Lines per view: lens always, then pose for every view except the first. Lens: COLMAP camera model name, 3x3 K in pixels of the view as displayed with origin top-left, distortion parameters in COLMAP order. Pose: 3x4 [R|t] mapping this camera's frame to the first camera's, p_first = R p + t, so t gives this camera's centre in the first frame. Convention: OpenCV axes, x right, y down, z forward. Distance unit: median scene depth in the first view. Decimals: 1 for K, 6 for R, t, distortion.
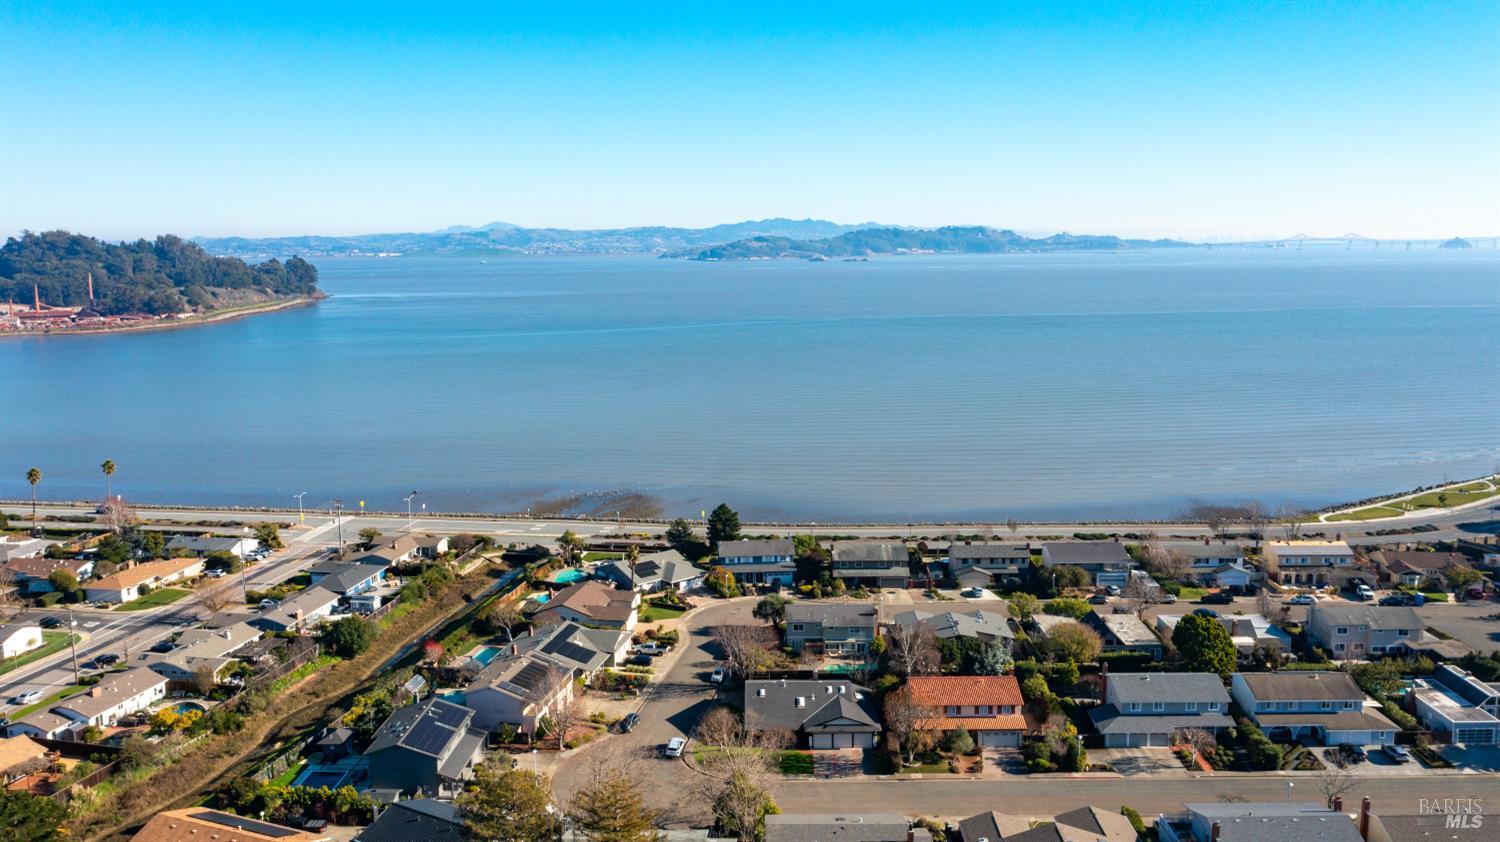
lens RADIAL K [[1198.2, 0, 750.0], [0, 1198.2, 421.0], [0, 0, 1]] dist [-0.004961, 0.000893]
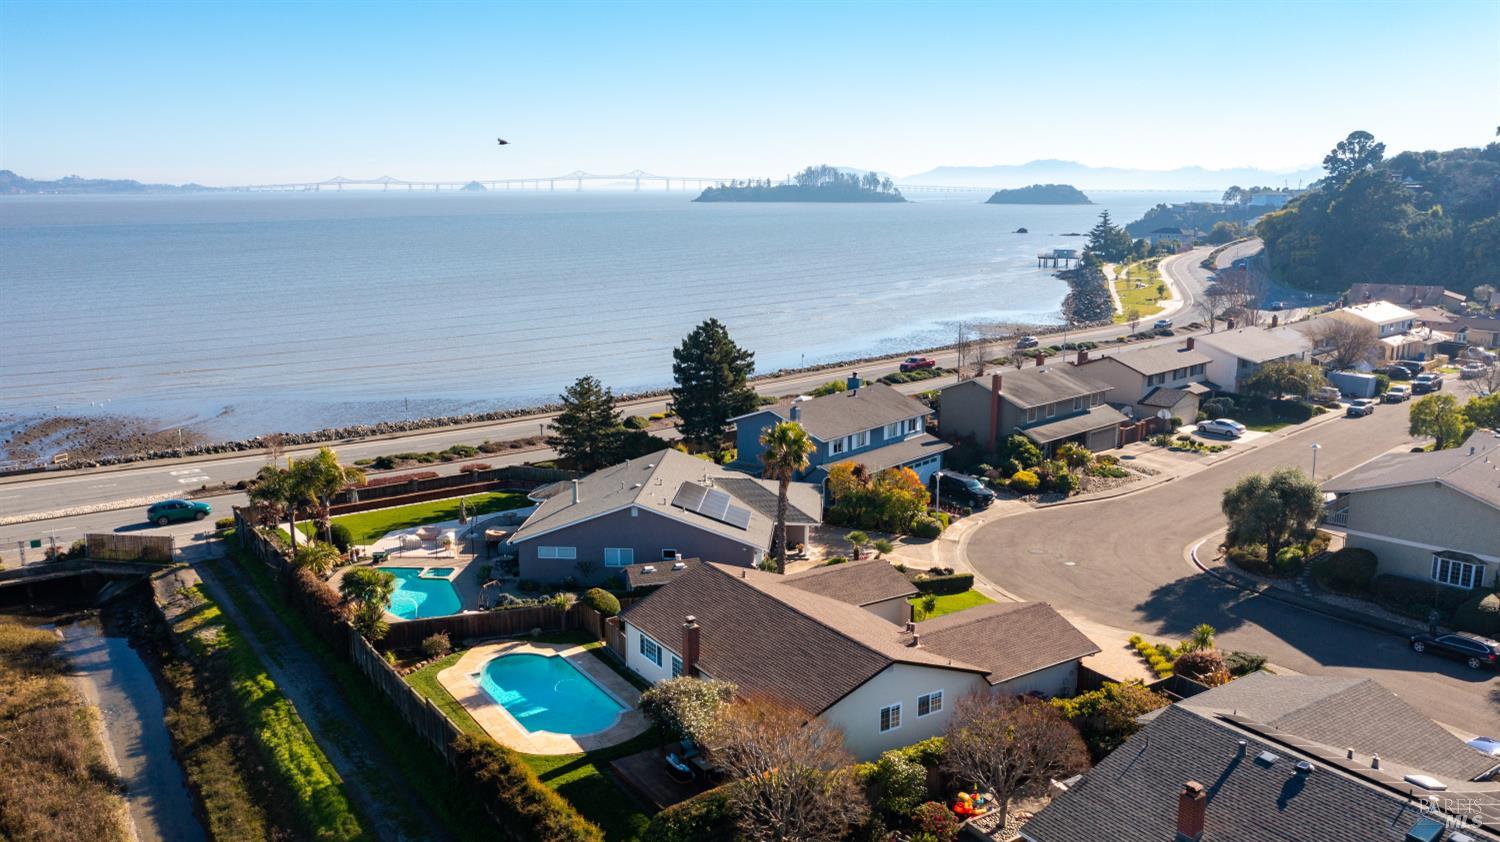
lens RADIAL K [[1181.3, 0, 750.0], [0, 1181.3, 421.0], [0, 0, 1]] dist [-0.020387, 0.003351]
pose [[0.706195, -0.128588, 0.696242, -0.260085], [0.100475, 0.991618, 0.081230, 0.066546], [-0.700852, 0.012591, 0.713196, 0.668647]]
